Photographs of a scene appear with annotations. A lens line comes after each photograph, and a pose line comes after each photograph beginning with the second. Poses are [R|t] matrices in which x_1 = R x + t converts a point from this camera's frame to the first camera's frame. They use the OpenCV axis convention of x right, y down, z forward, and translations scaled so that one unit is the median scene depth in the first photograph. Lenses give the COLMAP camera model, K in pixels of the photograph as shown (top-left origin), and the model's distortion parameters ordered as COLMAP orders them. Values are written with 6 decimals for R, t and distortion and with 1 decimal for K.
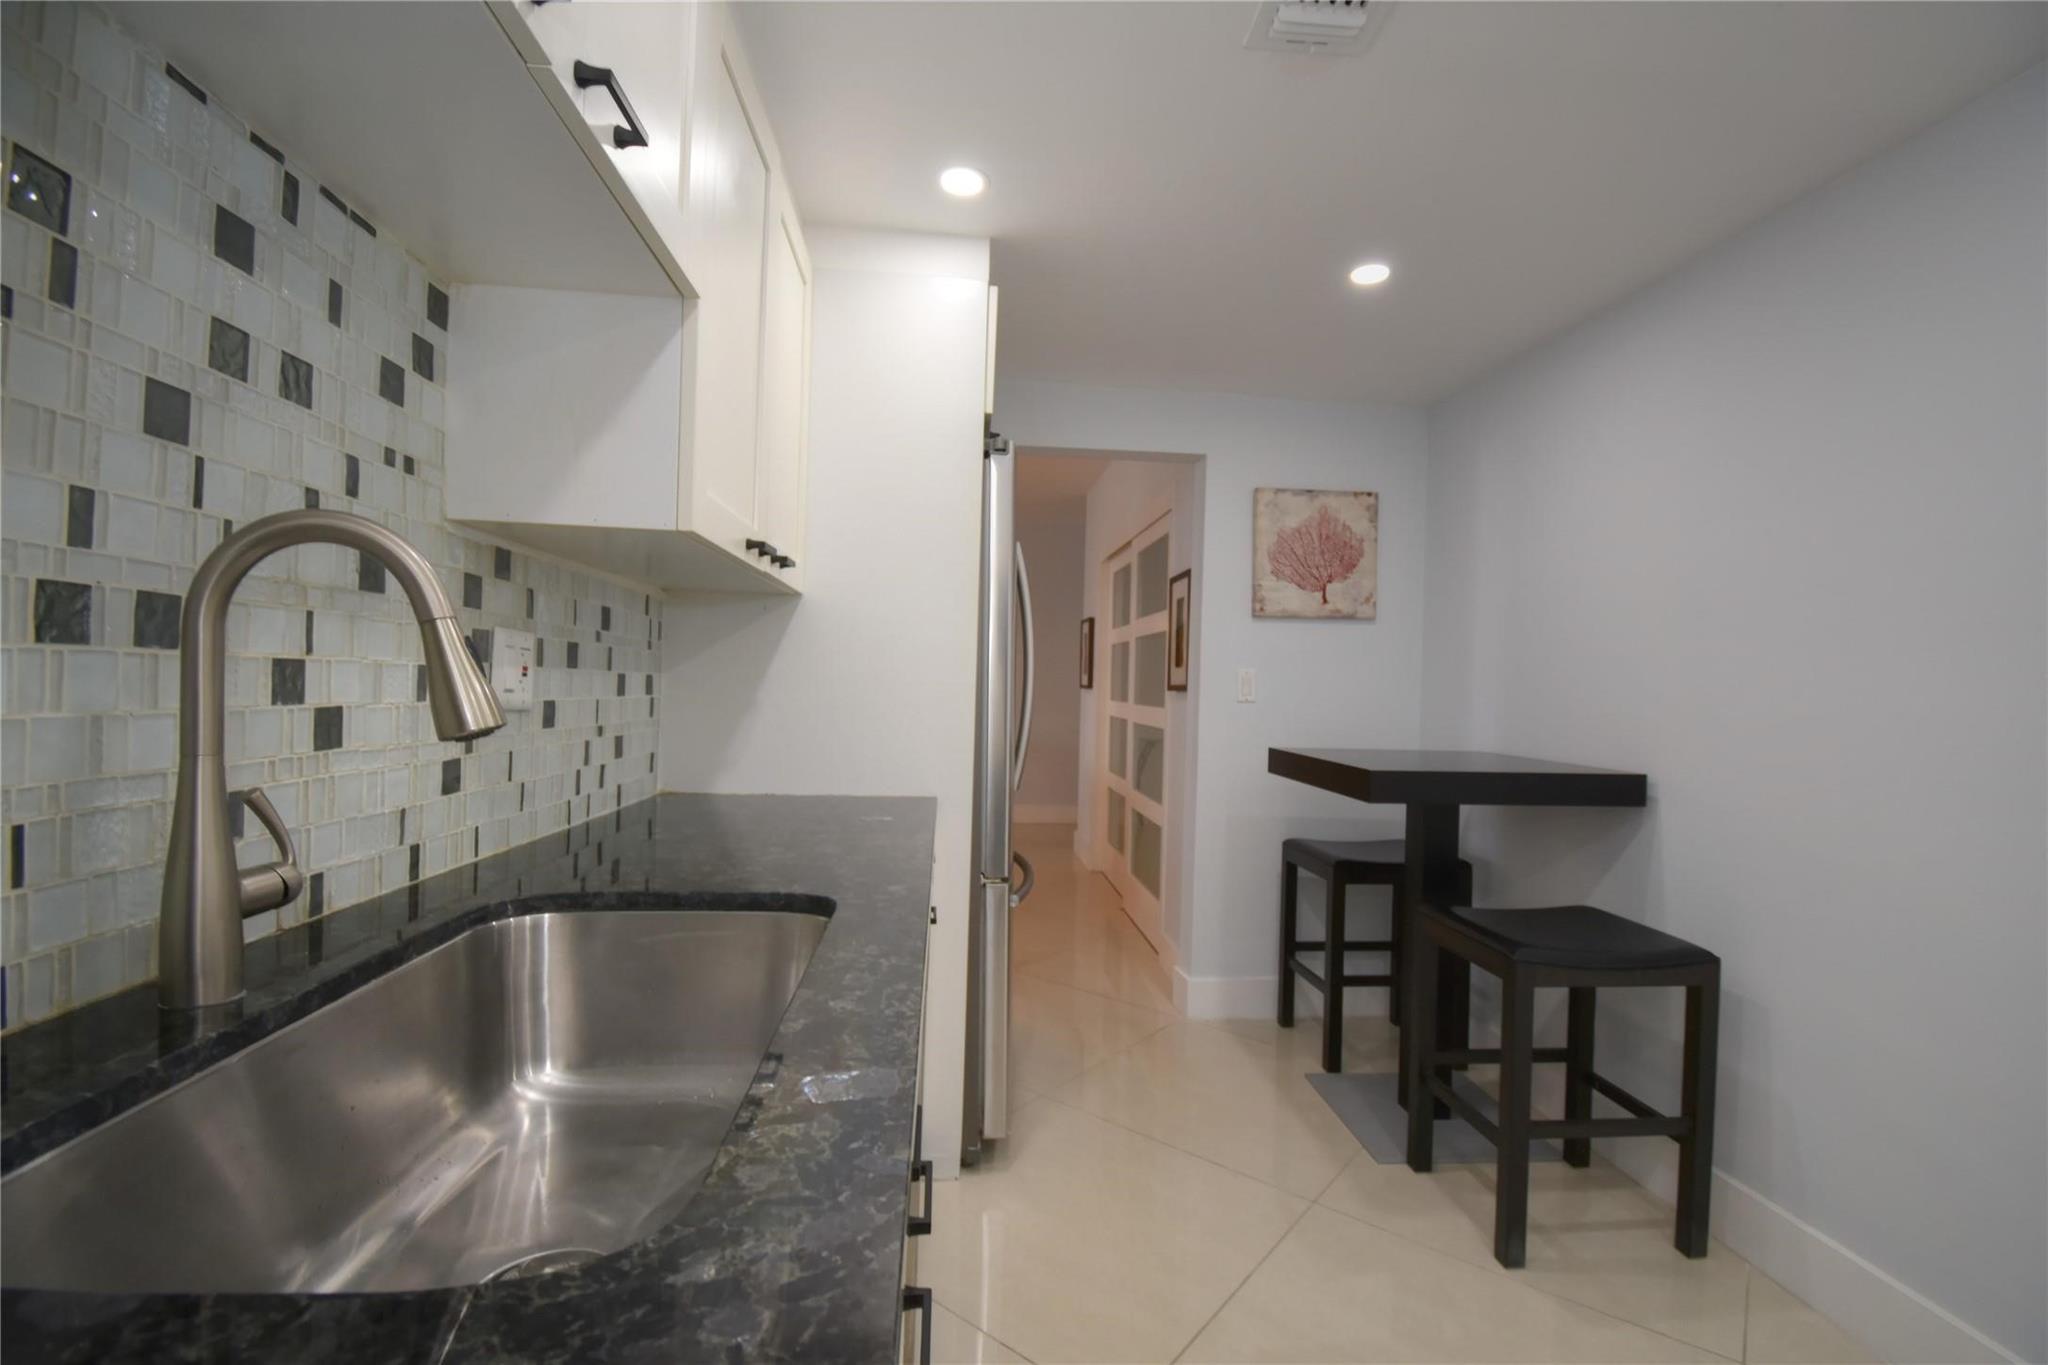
lens RADIAL K [[929.6, 0, 1028.7], [0, 929.6, 688.8], [0, 0, 1]] dist [0.009536, -0.010207]
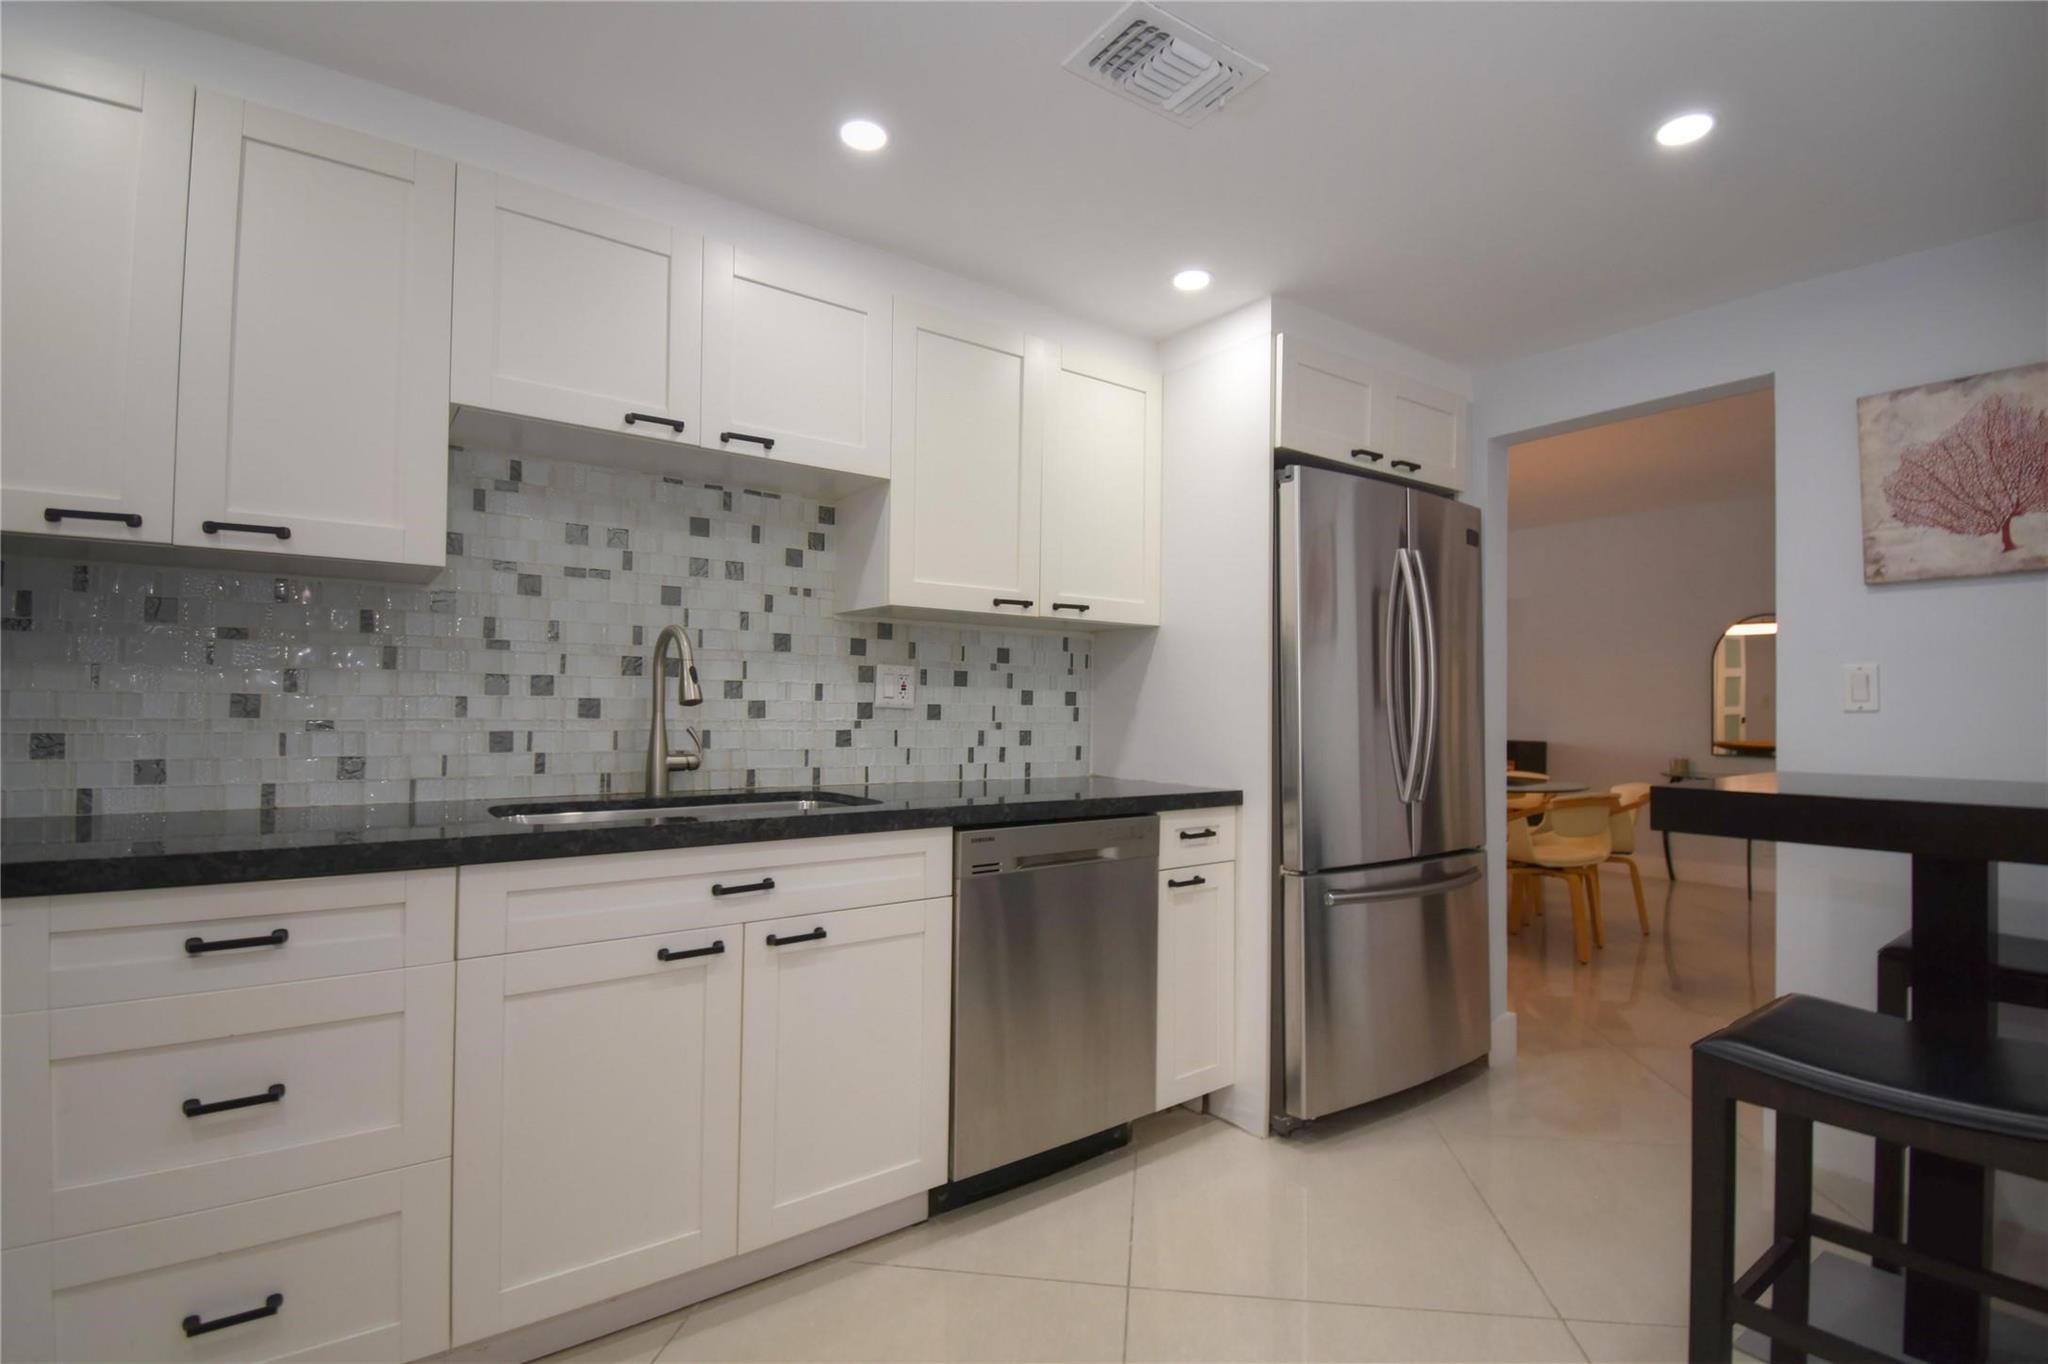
lens RADIAL K [[929.6, 0, 1014.9], [0, 929.6, 691.1], [0, 0, 1]] dist [0.009536, -0.010207]
pose [[0.493637, -0.036854, -0.868887, 1.278987], [-0.002993, 0.999024, -0.044075, 0.075902], [0.869663, 0.024358, 0.493044, 0.306502]]
